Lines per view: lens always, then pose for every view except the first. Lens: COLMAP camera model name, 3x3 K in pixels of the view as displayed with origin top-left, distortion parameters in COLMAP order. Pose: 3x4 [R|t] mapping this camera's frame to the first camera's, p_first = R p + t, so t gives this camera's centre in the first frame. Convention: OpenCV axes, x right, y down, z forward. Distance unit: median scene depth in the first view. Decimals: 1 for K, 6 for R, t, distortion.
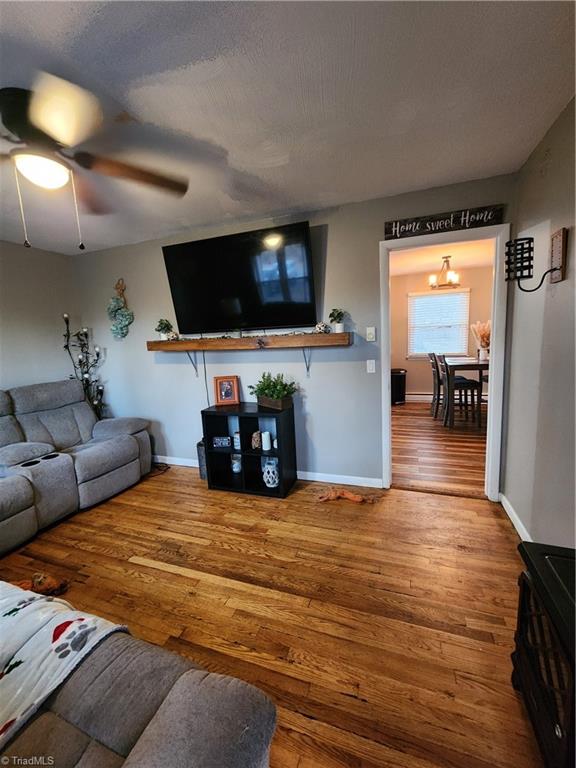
lens RADIAL K [[313.6, 0, 286.9], [0, 313.6, 381.9], [0, 0, 1]] dist [-0.000635, -0.000039]
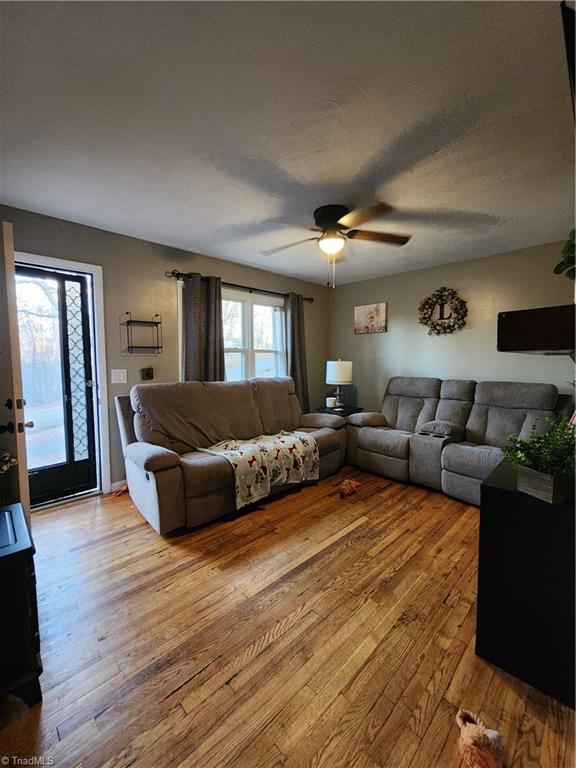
lens RADIAL K [[313.6, 0, 285.3], [0, 313.6, 382.7], [0, 0, 1]] dist [-0.000635, -0.000039]
pose [[-0.427692, 0.116570, -0.896376, 0.614385], [-0.107793, 0.977996, 0.178617, -0.126791], [0.897474, 0.173016, -0.405716, 1.013272]]
